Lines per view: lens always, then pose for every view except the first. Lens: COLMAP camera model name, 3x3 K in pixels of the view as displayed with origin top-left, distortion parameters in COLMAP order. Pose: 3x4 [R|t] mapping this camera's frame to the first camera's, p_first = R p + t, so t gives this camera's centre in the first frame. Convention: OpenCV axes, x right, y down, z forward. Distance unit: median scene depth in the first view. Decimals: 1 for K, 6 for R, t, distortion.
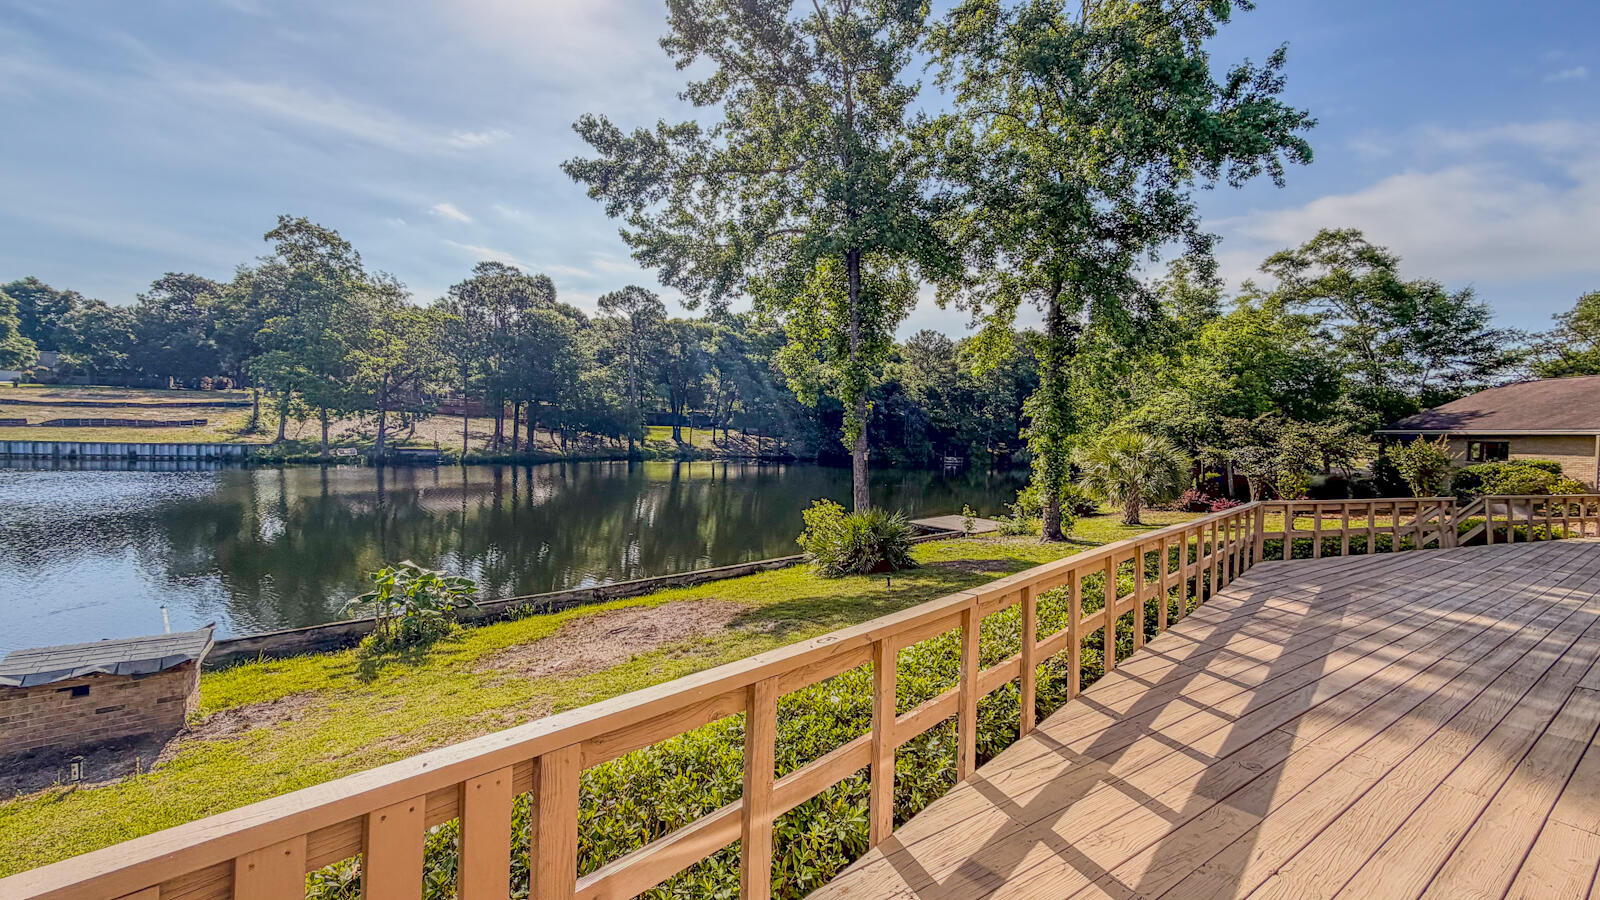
lens RADIAL K [[633.6, 0, 794.5], [0, 633.6, 448.8], [0, 0, 1]] dist [-0.001550, 0.000267]
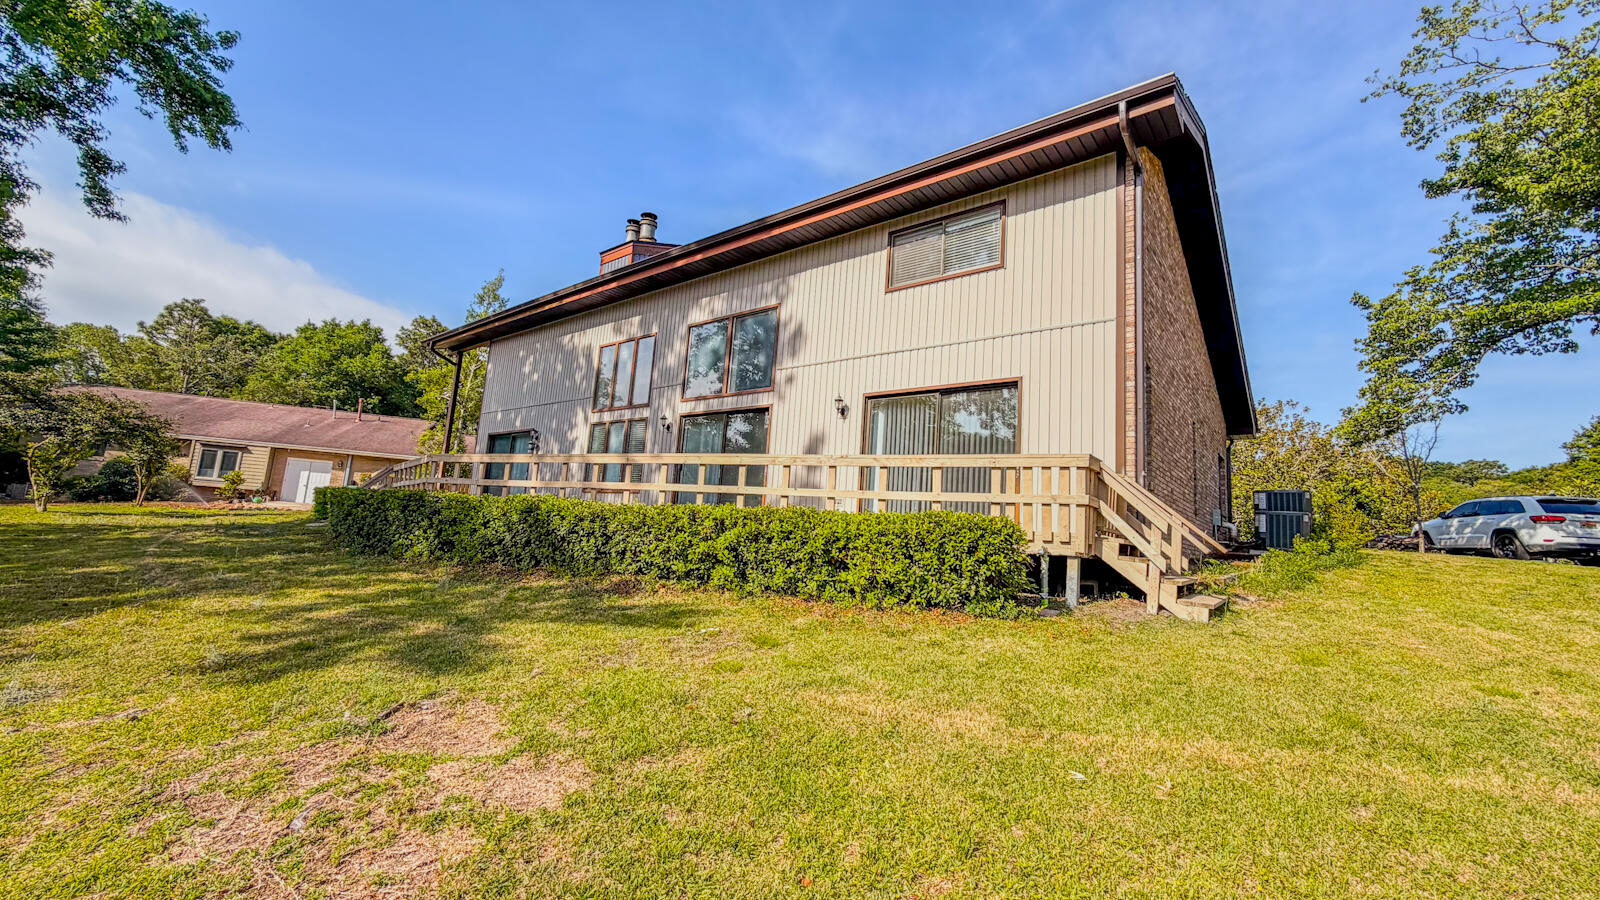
lens RADIAL K [[633.6, 0, 791.0], [0, 633.6, 450.8], [0, 0, 1]] dist [-0.001550, 0.000267]
pose [[-0.283786, 0.083187, 0.955272, -0.285097], [-0.062125, 0.992542, -0.104888, 0.063883], [-0.956873, -0.089112, -0.276501, 0.242368]]
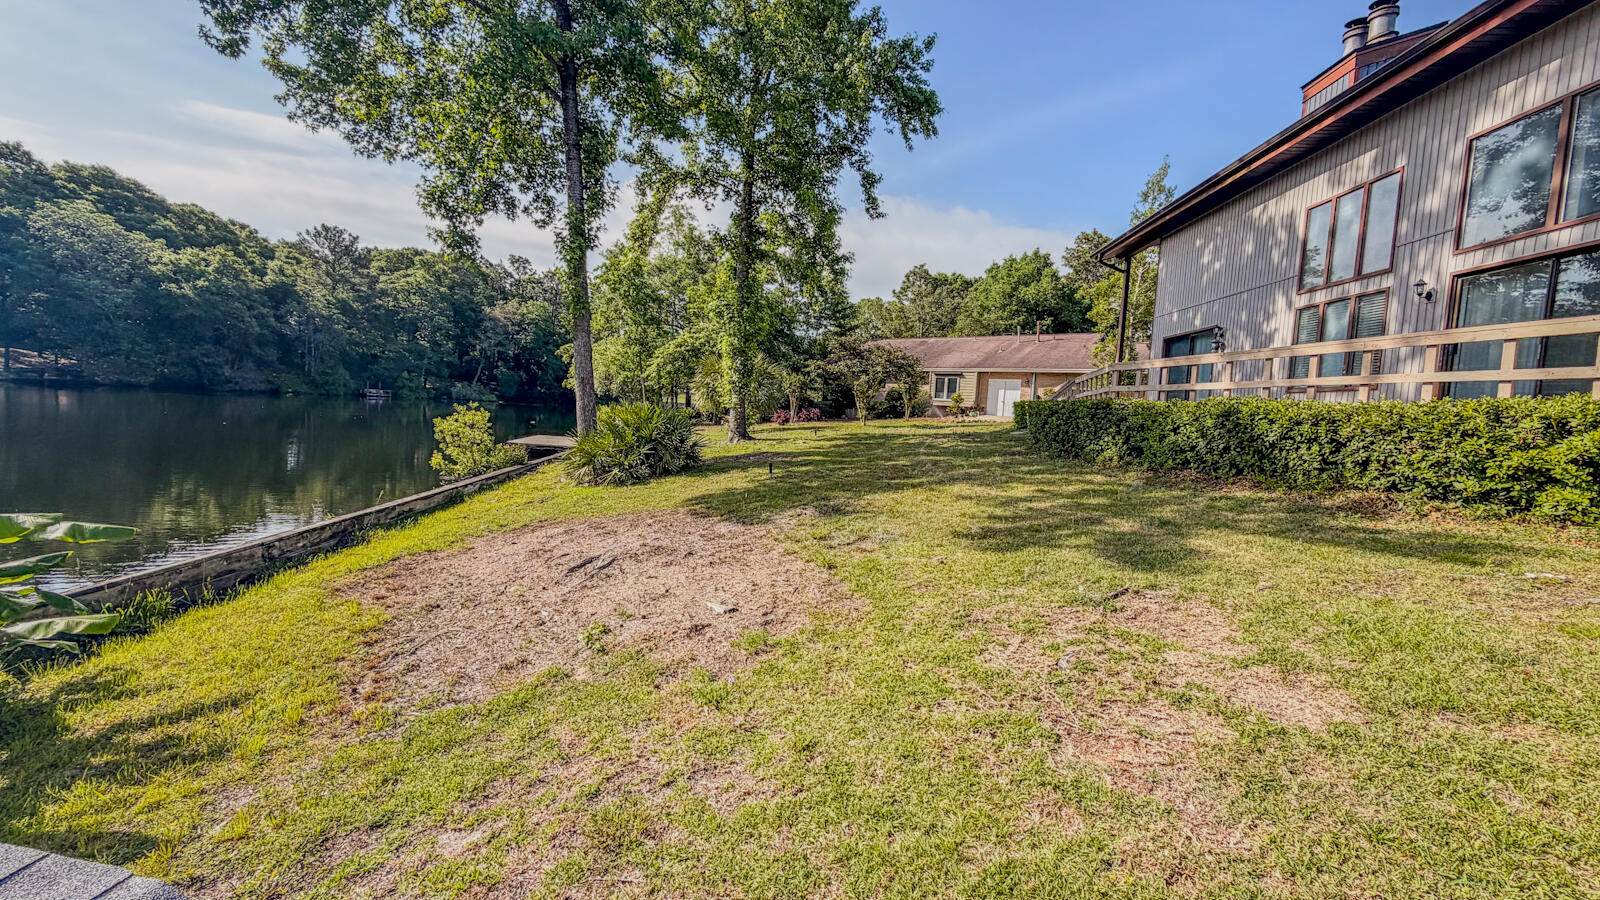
lens RADIAL K [[633.6, 0, 797.9], [0, 633.6, 449.4], [0, 0, 1]] dist [-0.001550, 0.000267]
pose [[0.623613, -0.047272, 0.780303, -0.290762], [-0.023235, 0.996608, 0.078946, 0.066614], [-0.781388, -0.067362, 0.620399, 0.251871]]
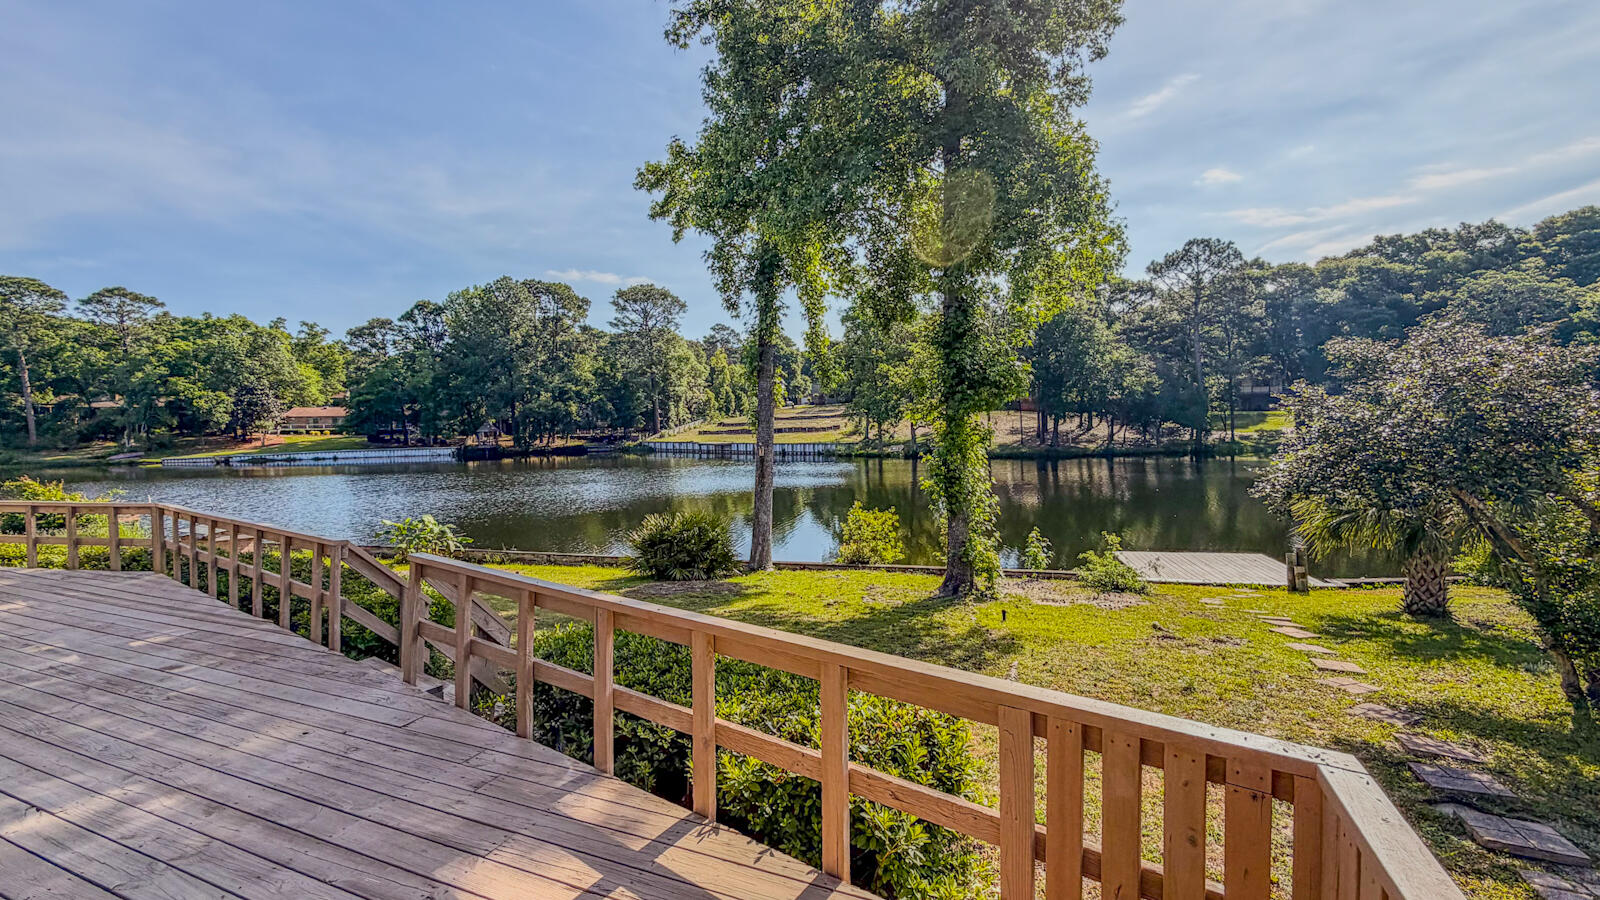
lens RADIAL K [[666.6, 0, 793.5], [0, 666.6, 449.6], [0, 0, 1]] dist [-0.000870, 0.000566]
pose [[0.545707, -0.006214, -0.837953, 0.733935], [0.013400, 0.999909, 0.001311, 0.010842], [0.837869, -0.011944, 0.545741, 0.442948]]
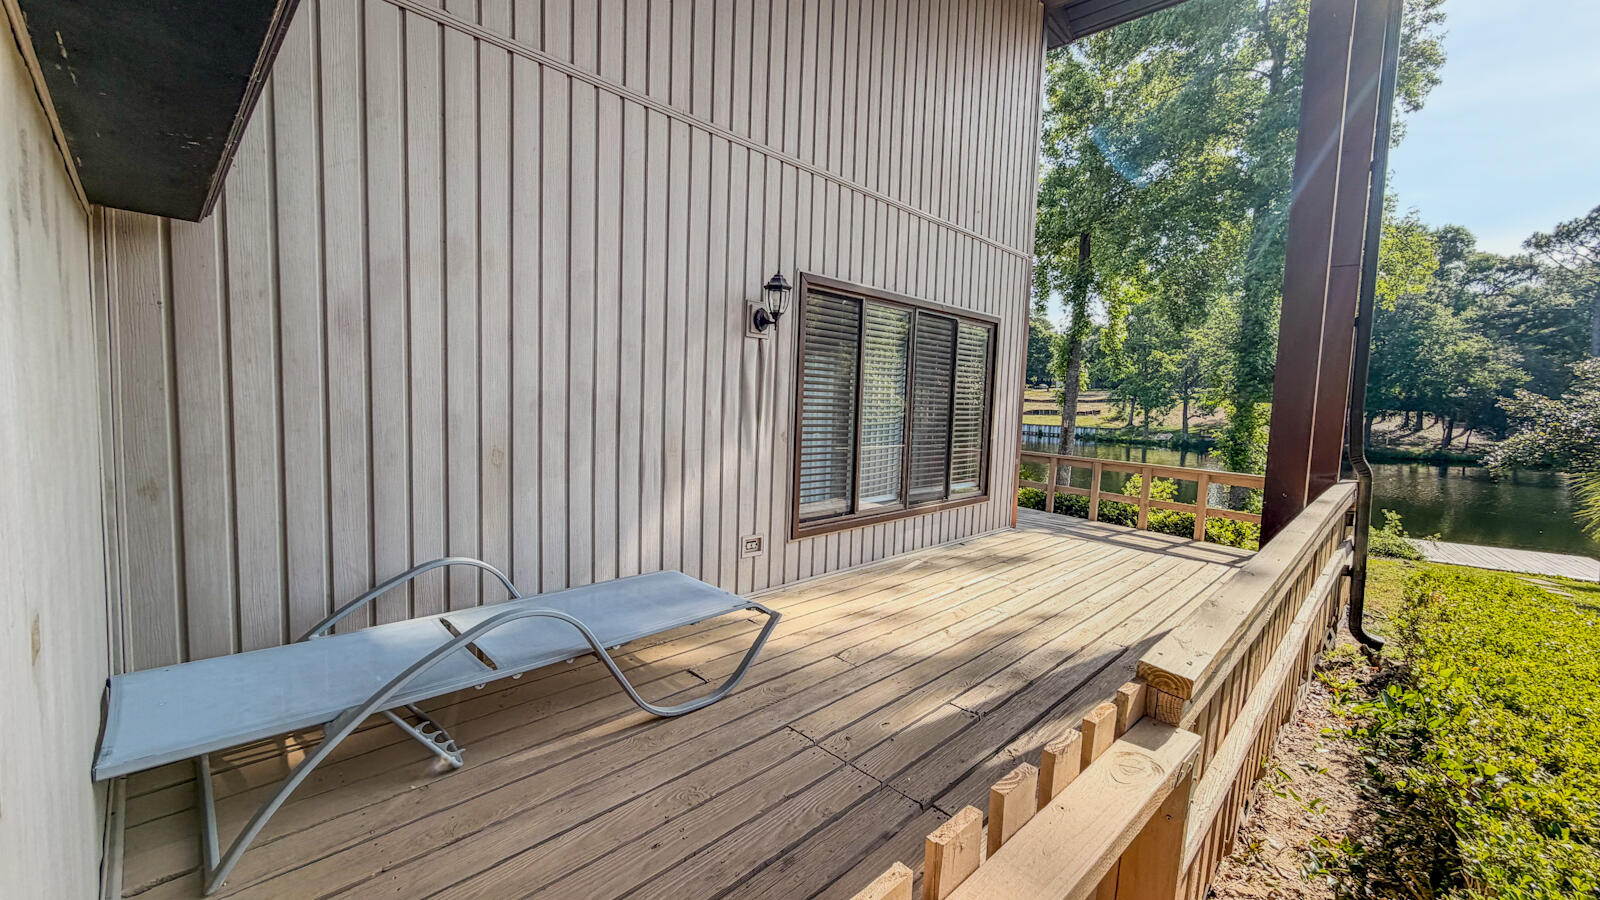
lens RADIAL K [[633.6, 0, 795.1], [0, 633.6, 448.2], [0, 0, 1]] dist [-0.001550, 0.000267]
pose [[0.208399, 0.053212, -0.976595, 0.917599], [-0.049675, 0.997806, 0.043768, 0.028137], [0.976782, 0.039392, 0.210585, 0.235638]]
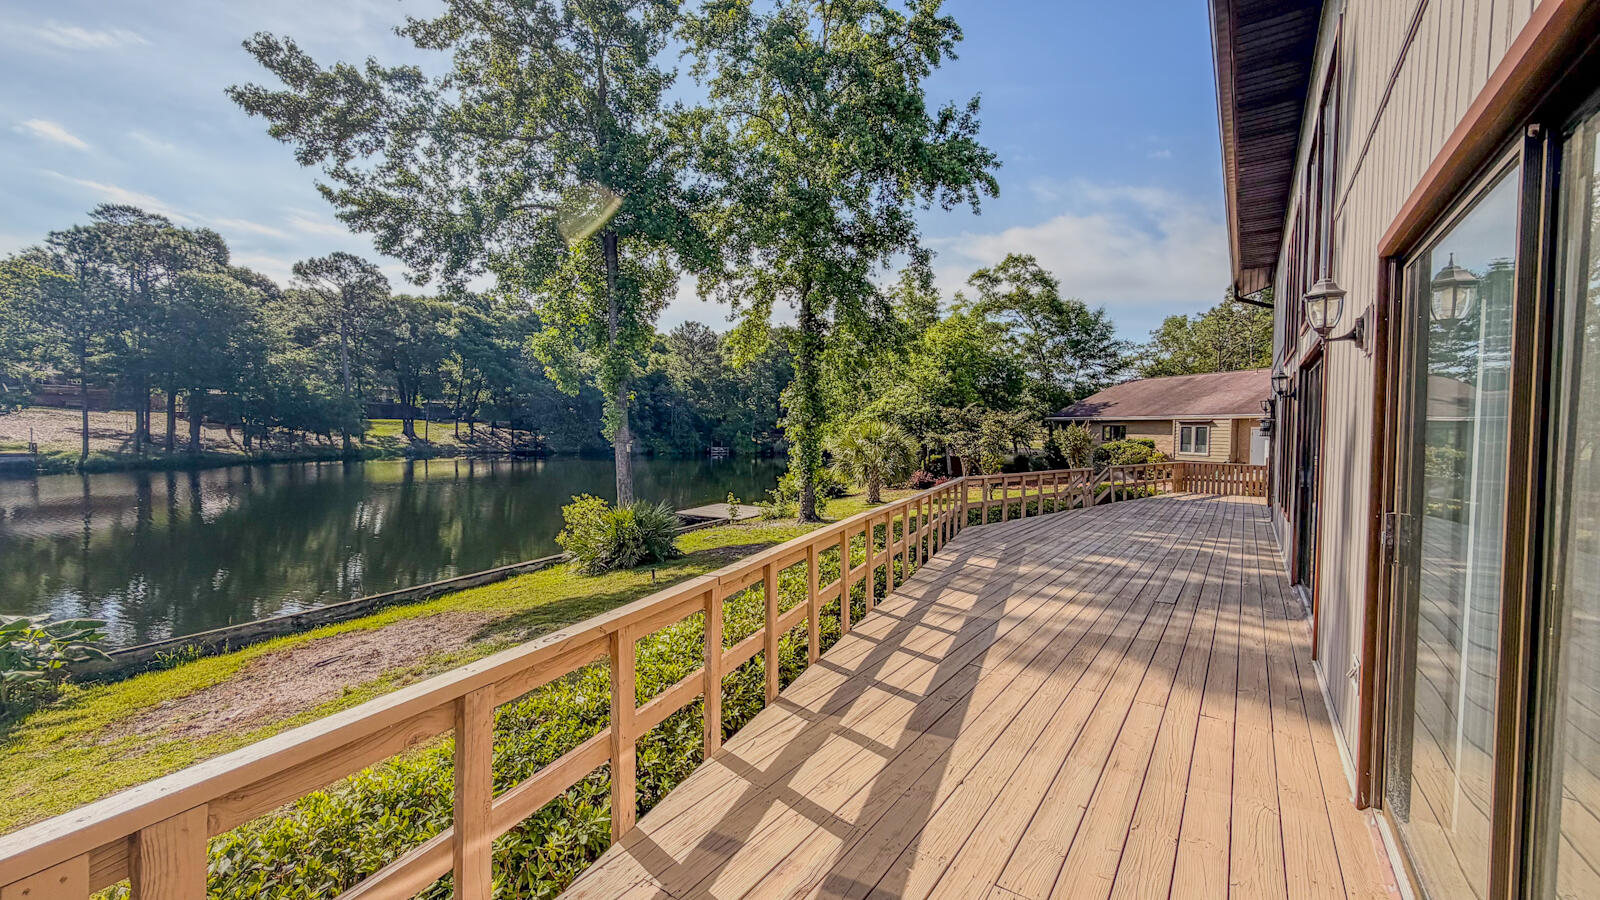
lens RADIAL K [[633.6, 0, 793.6], [0, 633.6, 448.6], [0, 0, 1]] dist [-0.001550, 0.000267]
pose [[0.935248, -0.024951, 0.353112, 0.005403], [0.020117, 0.999647, 0.017354, 0.001029], [-0.353420, -0.009127, 0.935420, -0.000439]]
